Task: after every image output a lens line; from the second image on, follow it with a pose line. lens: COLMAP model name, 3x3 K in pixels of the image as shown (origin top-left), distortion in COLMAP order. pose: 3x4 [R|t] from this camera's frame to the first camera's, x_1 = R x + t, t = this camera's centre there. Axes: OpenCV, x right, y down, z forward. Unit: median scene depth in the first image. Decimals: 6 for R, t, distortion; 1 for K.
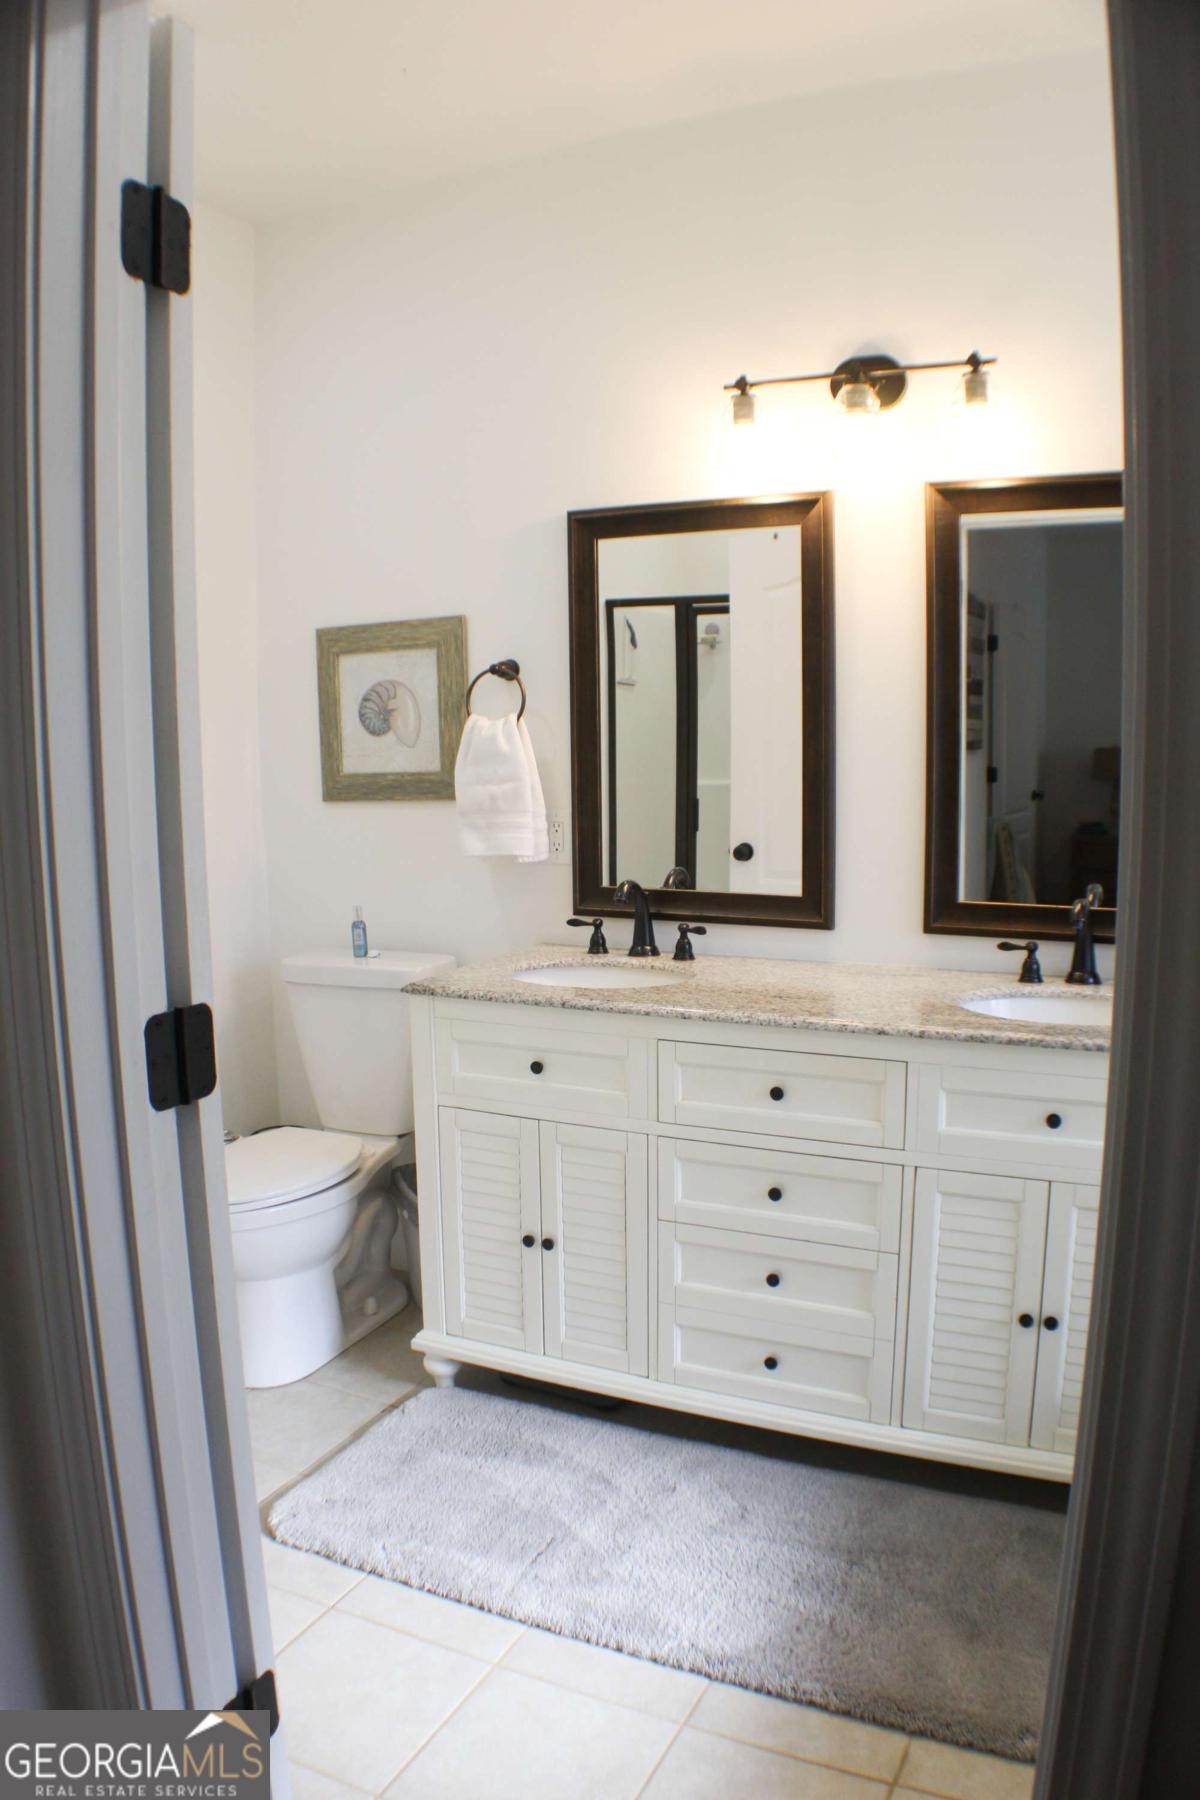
lens RADIAL K [[1360.3, 0, 600.0], [0, 1360.3, 900.0], [0, 0, 1]] dist [-0.002490, 0.000795]
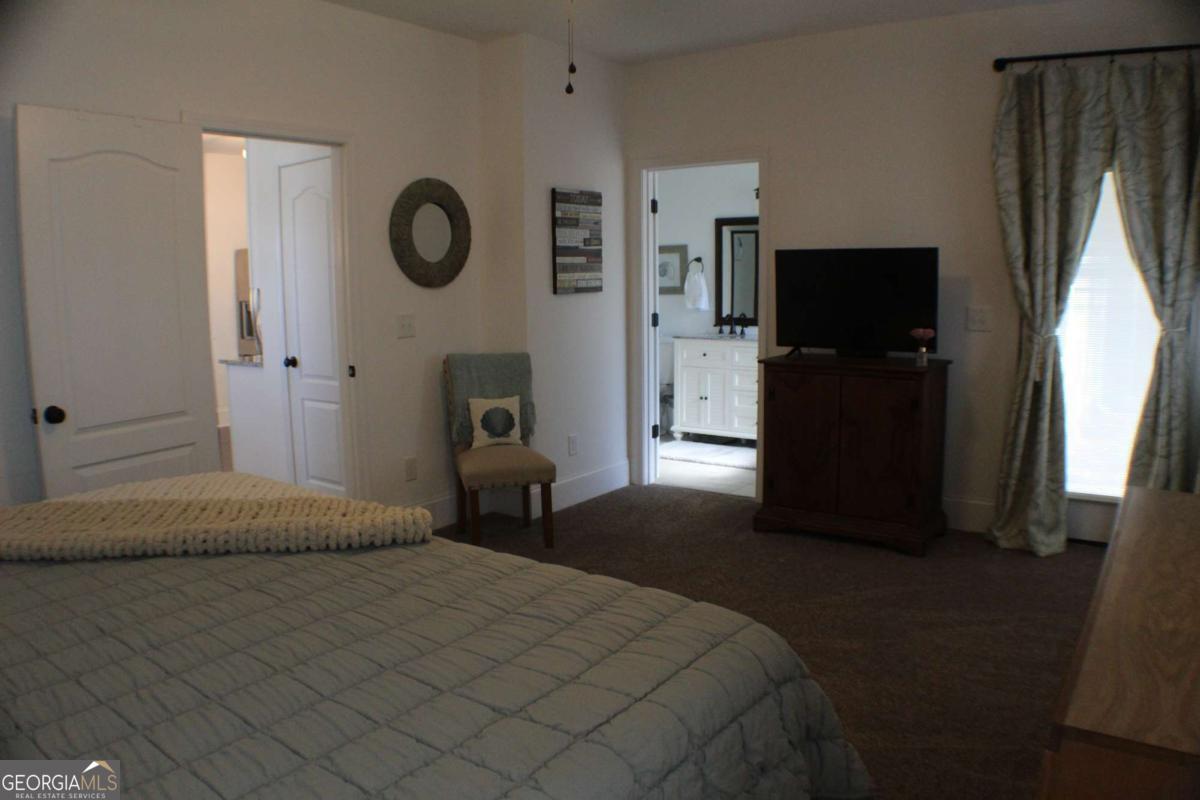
lens RADIAL K [[906.9, 0, 600.0], [0, 906.9, 400.0], [0, 0, 1]] dist [-0.002490, 0.000795]
pose [[0.986517, 0.024661, -0.161789, 0.082074], [-0.022968, 0.999660, 0.012324, 0.206044], [0.162038, -0.008442, 0.986748, -1.609886]]
